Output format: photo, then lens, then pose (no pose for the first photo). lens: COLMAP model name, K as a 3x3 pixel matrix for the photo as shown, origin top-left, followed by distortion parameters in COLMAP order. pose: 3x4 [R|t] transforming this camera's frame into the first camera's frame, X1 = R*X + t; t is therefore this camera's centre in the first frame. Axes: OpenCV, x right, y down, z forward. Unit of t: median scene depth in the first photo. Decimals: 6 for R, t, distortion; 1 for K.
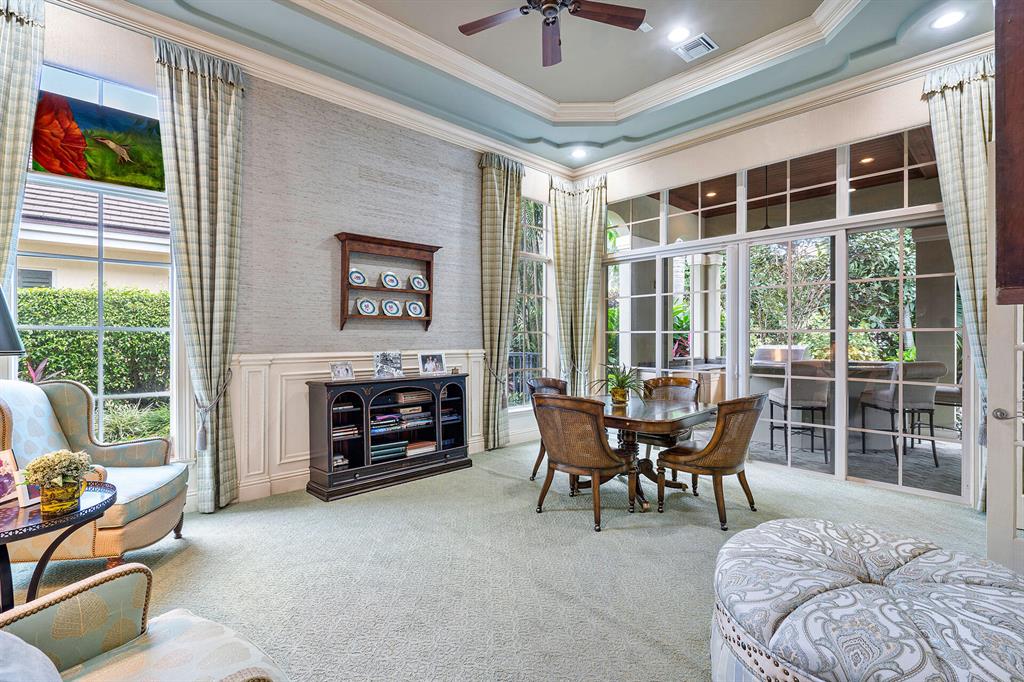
lens RADIAL K [[474.0, 0, 507.9], [0, 474.0, 334.8], [0, 0, 1]] dist [0.000349, 0.000147]
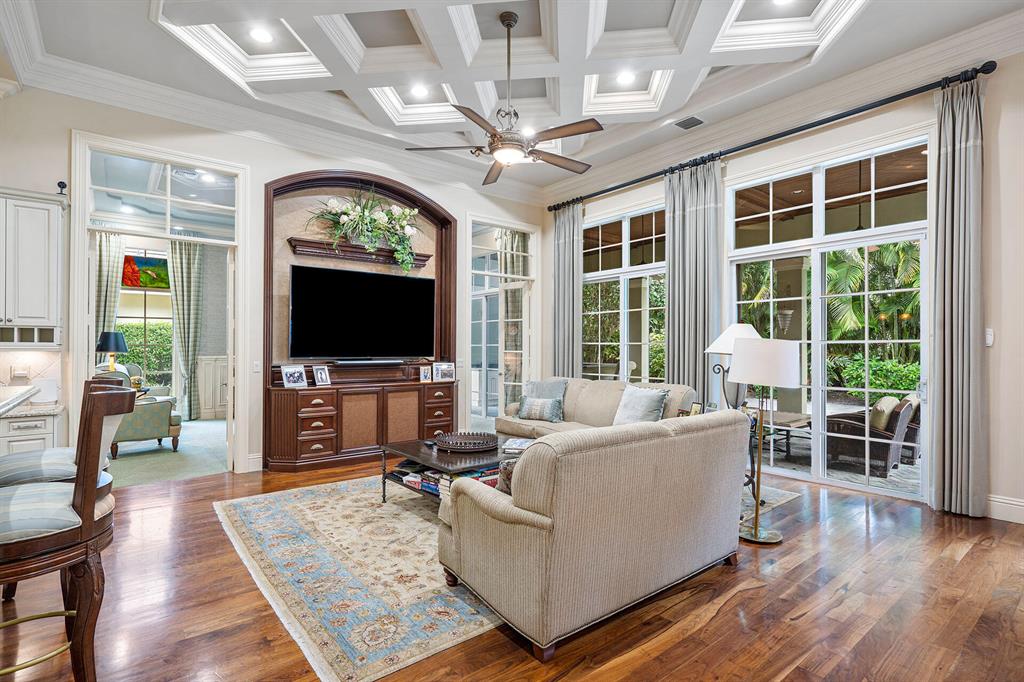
lens RADIAL K [[511.1, 0, 523.9], [0, 511.1, 347.4], [0, 0, 1]] dist [-0.002597, -0.000230]
pose [[0.997299, -0.000487, -0.073454, 1.247210], [-0.000001, 0.999978, -0.006647, 0.016266], [0.073455, 0.006629, 0.997276, -1.439320]]
